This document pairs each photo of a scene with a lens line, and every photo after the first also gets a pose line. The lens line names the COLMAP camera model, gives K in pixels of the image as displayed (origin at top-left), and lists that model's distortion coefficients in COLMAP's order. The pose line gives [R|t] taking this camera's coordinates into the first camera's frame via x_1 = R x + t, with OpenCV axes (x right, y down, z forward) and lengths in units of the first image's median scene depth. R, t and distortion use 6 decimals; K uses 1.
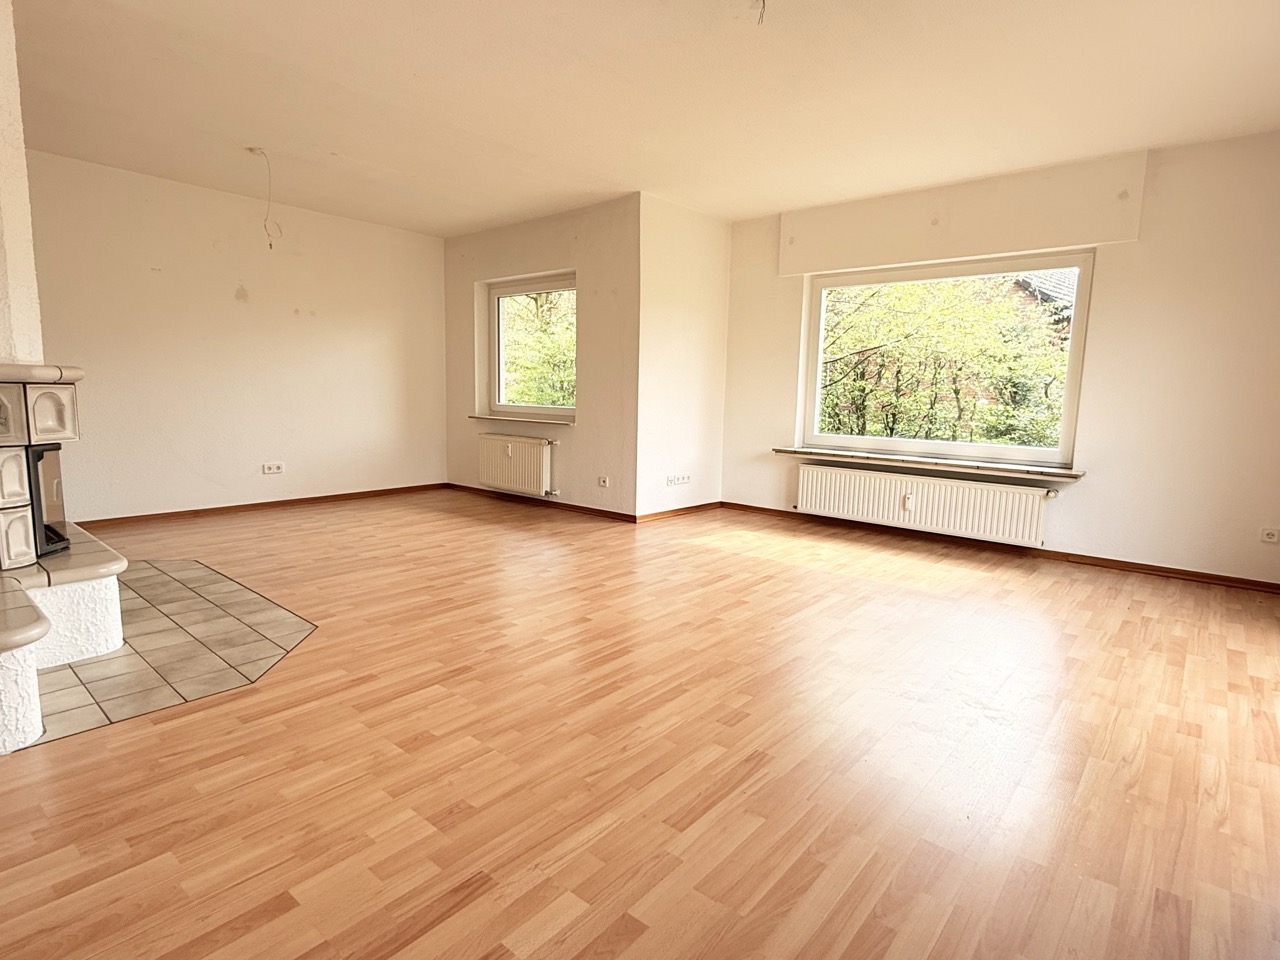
lens RADIAL K [[677.0, 0, 636.8], [0, 677.0, 482.0], [0, 0, 1]] dist [-0.000117, 0.001751]
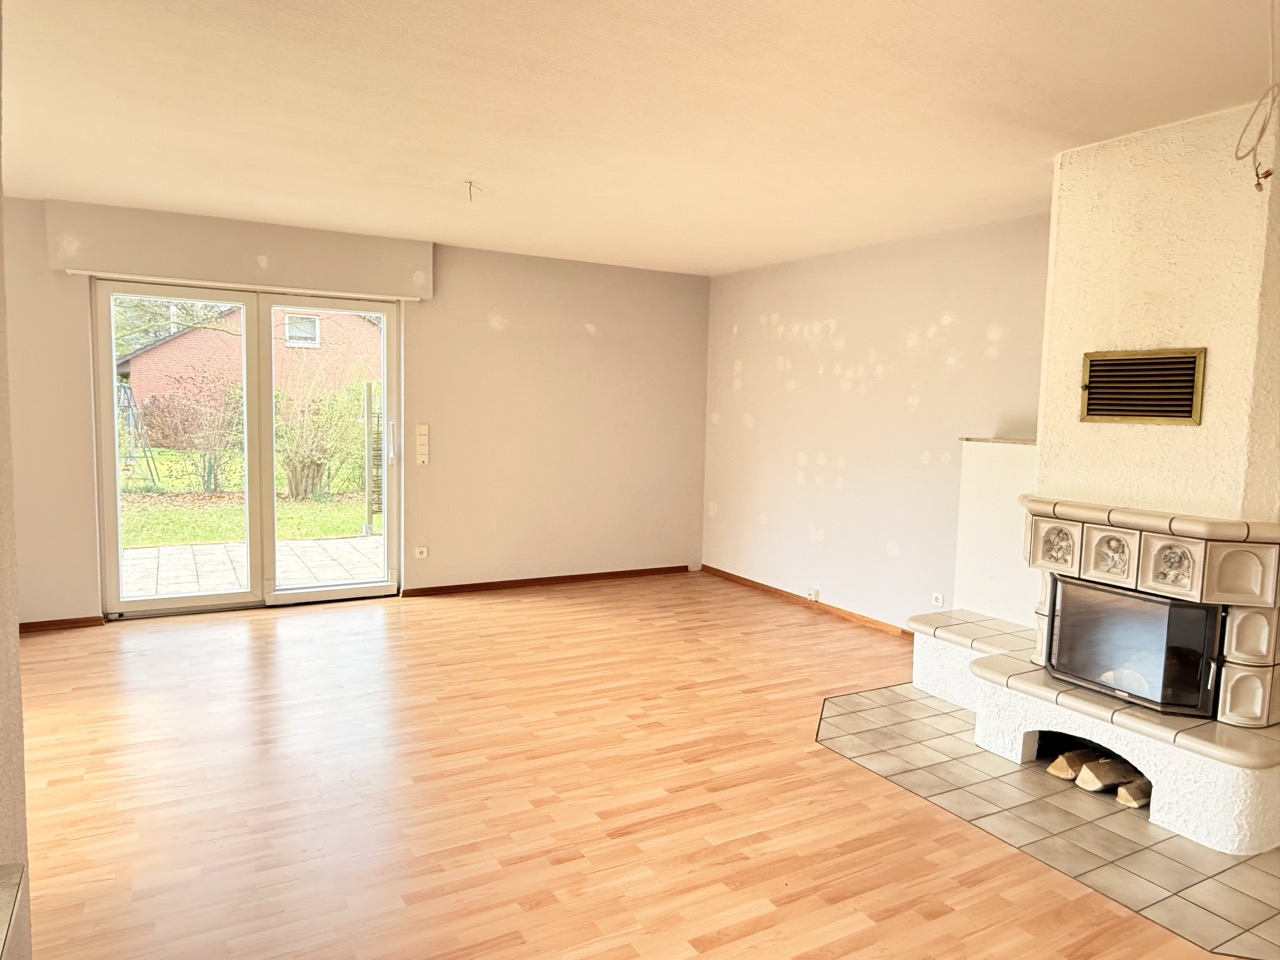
lens RADIAL K [[857.2, 0, 639.8], [0, 857.2, 481.6], [0, 0, 1]] dist [-0.001129, 0.004385]
pose [[-0.941973, -0.076692, 0.326811, -0.590099], [0.000957, 0.972935, 0.231075, -0.438733], [-0.335688, 0.217979, -0.916405, 2.095488]]
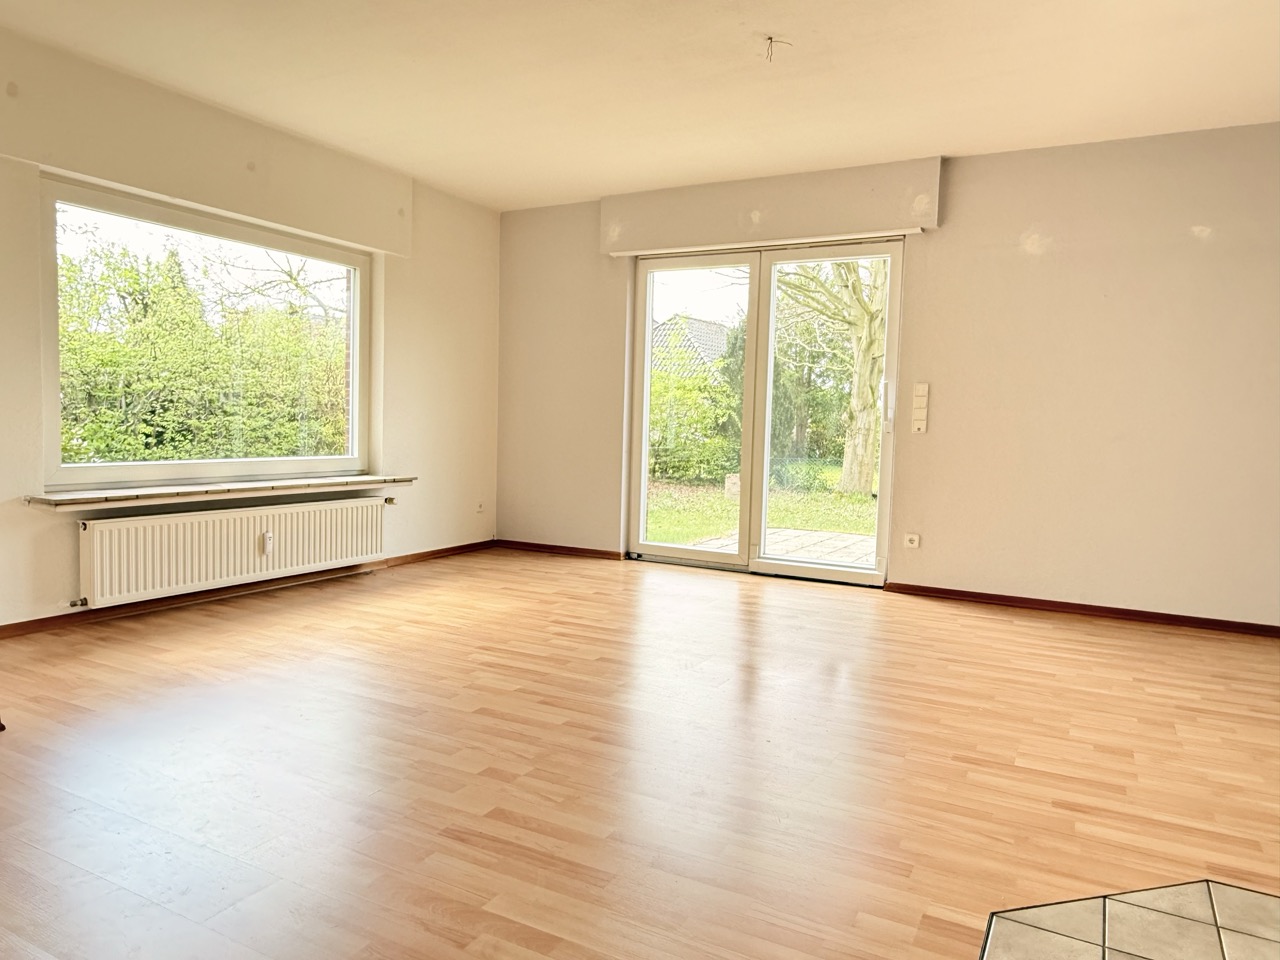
lens RADIAL K [[857.2, 0, 637.5], [0, 857.2, 478.9], [0, 0, 1]] dist [-0.001129, 0.004385]
pose [[-0.214186, -0.093495, 0.972308, -0.936949], [0.102923, 0.987707, 0.117648, -0.173617], [-0.971355, 0.125272, -0.201930, 1.277926]]
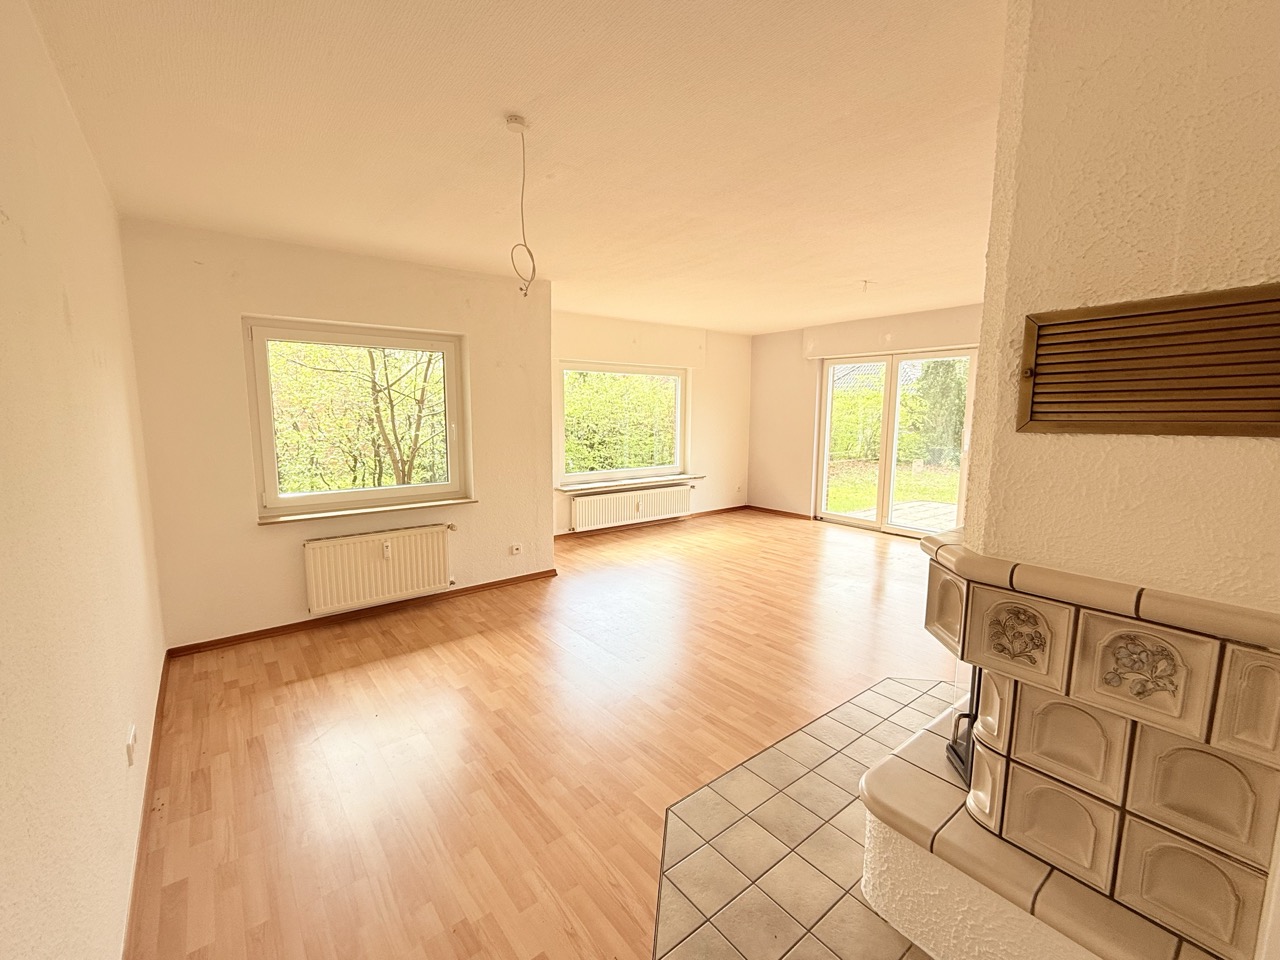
lens RADIAL K [[545.9, 0, 639.9], [0, 545.9, 477.1], [0, 0, 1]] dist [0.001935, 0.000005]
pose [[0.186419, -0.142928, 0.972018, -1.449404], [0.134462, 0.983764, 0.118867, -0.327689], [-0.973226, 0.108540, 0.202610, 1.163620]]
